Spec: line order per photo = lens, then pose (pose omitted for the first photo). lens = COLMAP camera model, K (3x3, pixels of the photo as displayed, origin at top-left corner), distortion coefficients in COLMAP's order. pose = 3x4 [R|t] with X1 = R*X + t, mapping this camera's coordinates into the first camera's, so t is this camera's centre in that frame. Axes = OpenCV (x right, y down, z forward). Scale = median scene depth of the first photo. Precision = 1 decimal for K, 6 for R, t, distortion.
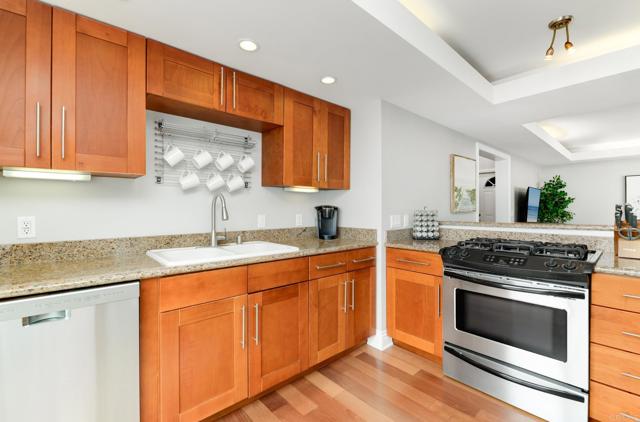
lens RADIAL K [[284.3, 0, 317.7], [0, 284.3, 209.6], [0, 0, 1]] dist [-0.004427, -0.002018]
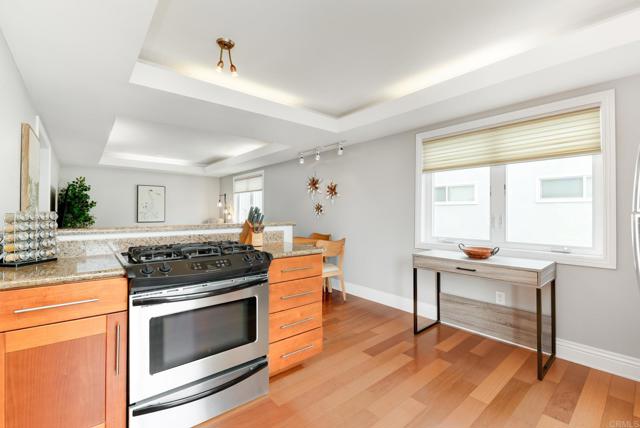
lens RADIAL K [[285.6, 0, 318.9], [0, 285.6, 212.1], [0, 0, 1]] dist [0.002413, -0.000408]
pose [[0.021607, 0.004484, 0.999756, -0.222471], [0.005100, 0.999976, -0.004595, 0.009681], [-0.999754, 0.005198, 0.021584, 0.521544]]
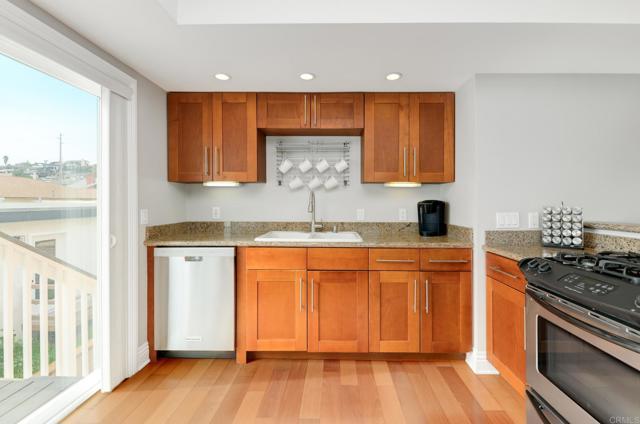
lens RADIAL K [[284.3, 0, 320.8], [0, 284.3, 203.4], [0, 0, 1]] dist [-0.004427, -0.002018]
pose [[0.728439, 0.004883, -0.685093, 0.548484], [-0.005562, 0.999984, 0.001214, -0.004304], [0.685088, 0.002926, 0.728455, 0.089083]]
